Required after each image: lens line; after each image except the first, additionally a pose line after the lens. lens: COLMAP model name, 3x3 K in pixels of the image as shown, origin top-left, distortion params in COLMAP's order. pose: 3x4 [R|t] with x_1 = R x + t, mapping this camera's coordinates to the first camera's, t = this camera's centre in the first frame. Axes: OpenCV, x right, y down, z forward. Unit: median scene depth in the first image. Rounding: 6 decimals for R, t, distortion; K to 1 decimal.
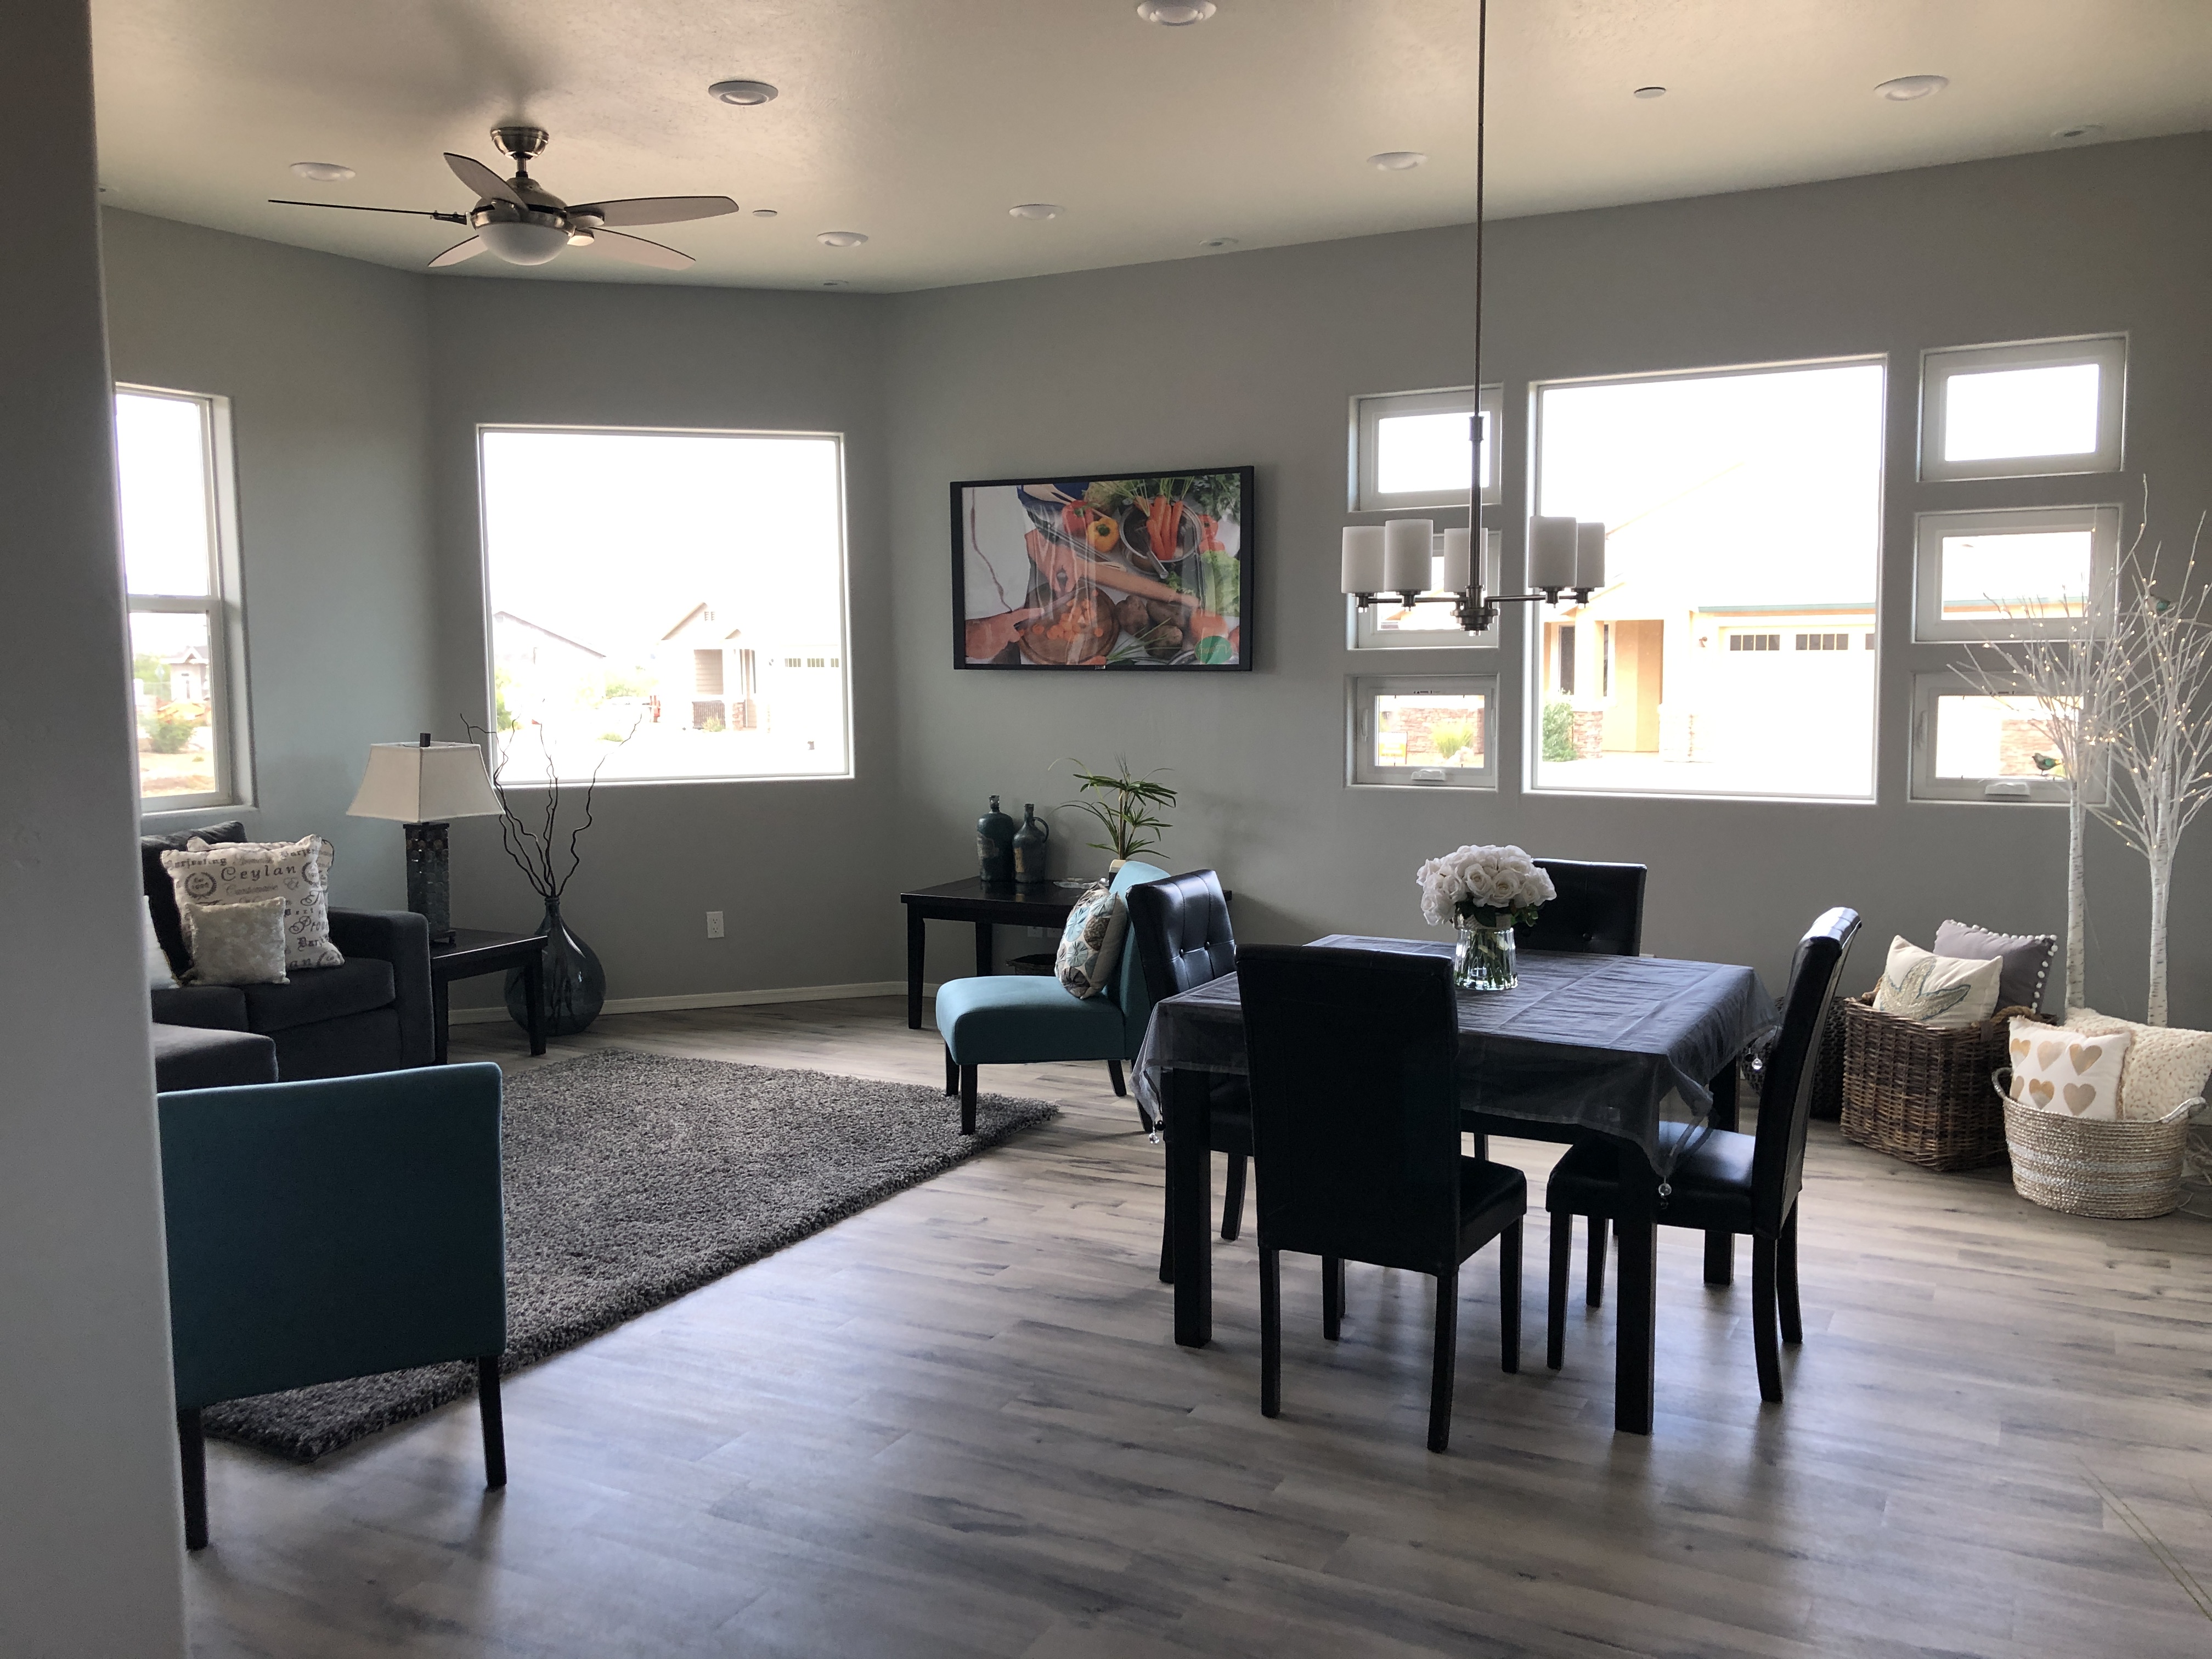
lens RADIAL K [[1832.1, 0, 1113.8], [0, 1832.1, 839.0], [0, 0, 1]] dist [0.070778, -0.082377]
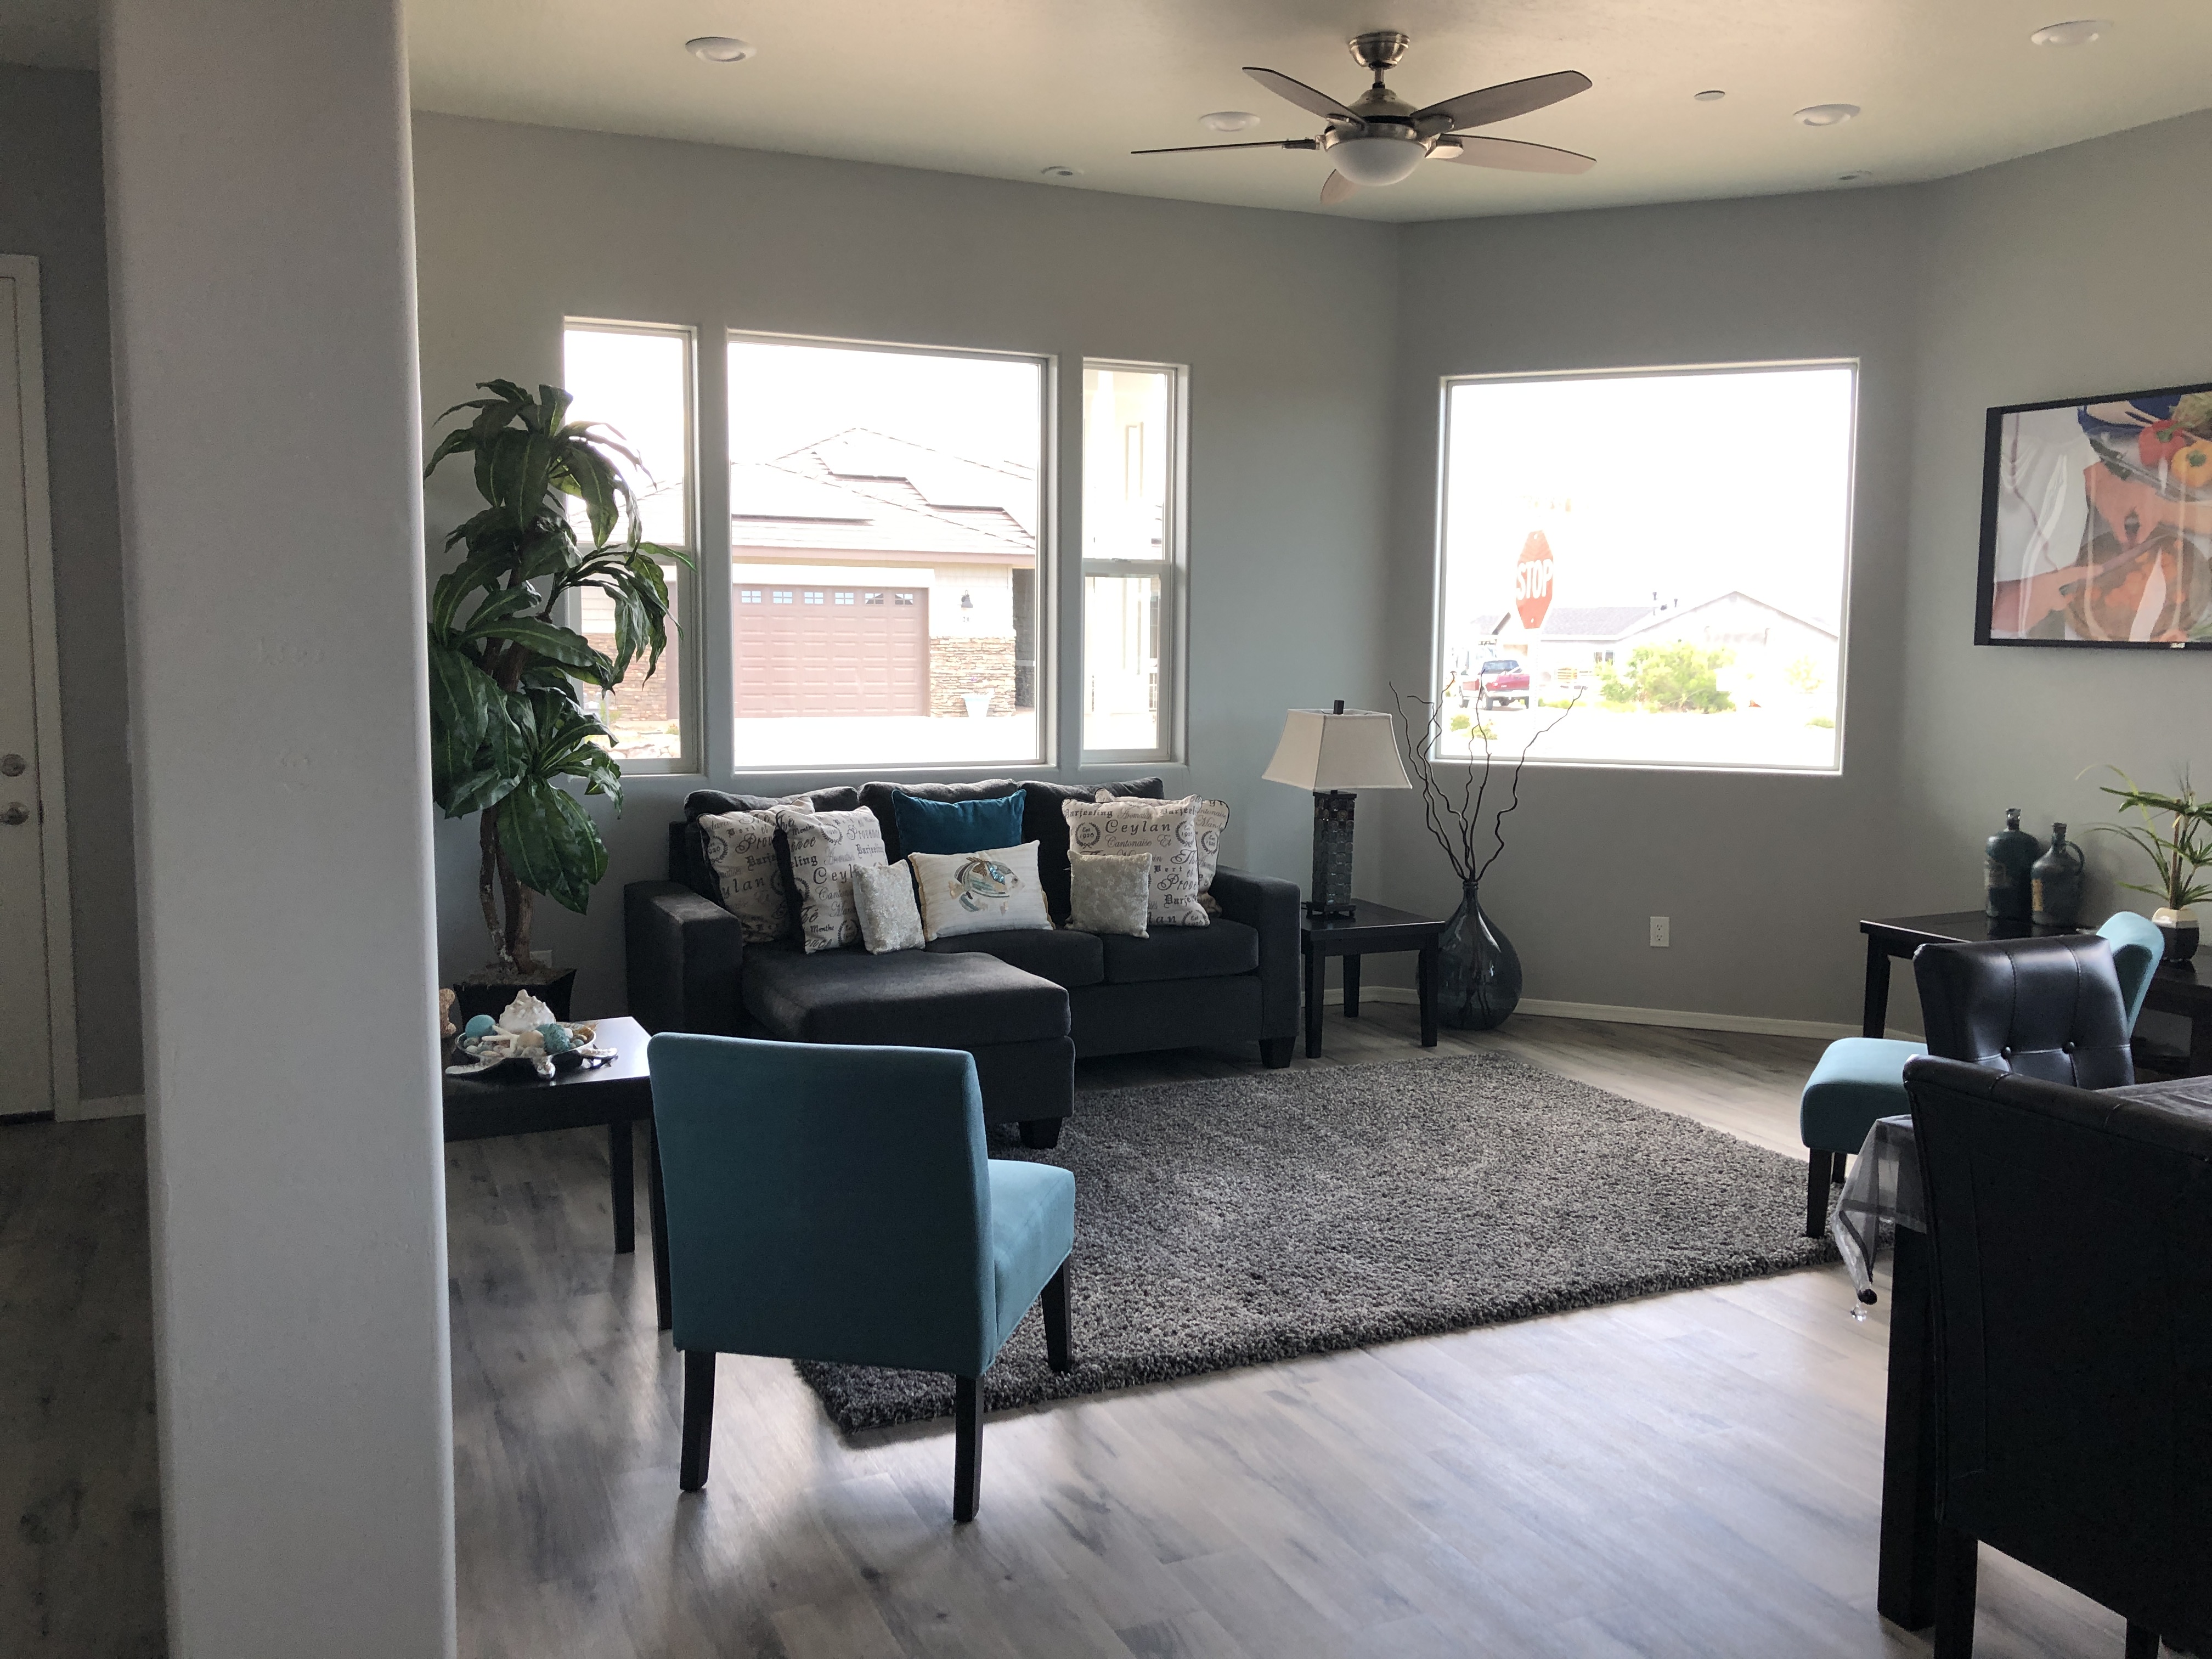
lens RADIAL K [[1832.1, 0, 1105.9], [0, 1832.1, 825.5], [0, 0, 1]] dist [0.070778, -0.082377]
pose [[0.793226, 0.081936, -0.603389, 0.121306], [-0.080479, 0.996320, 0.029494, -0.010222], [0.603585, 0.025165, 0.796901, 0.162804]]
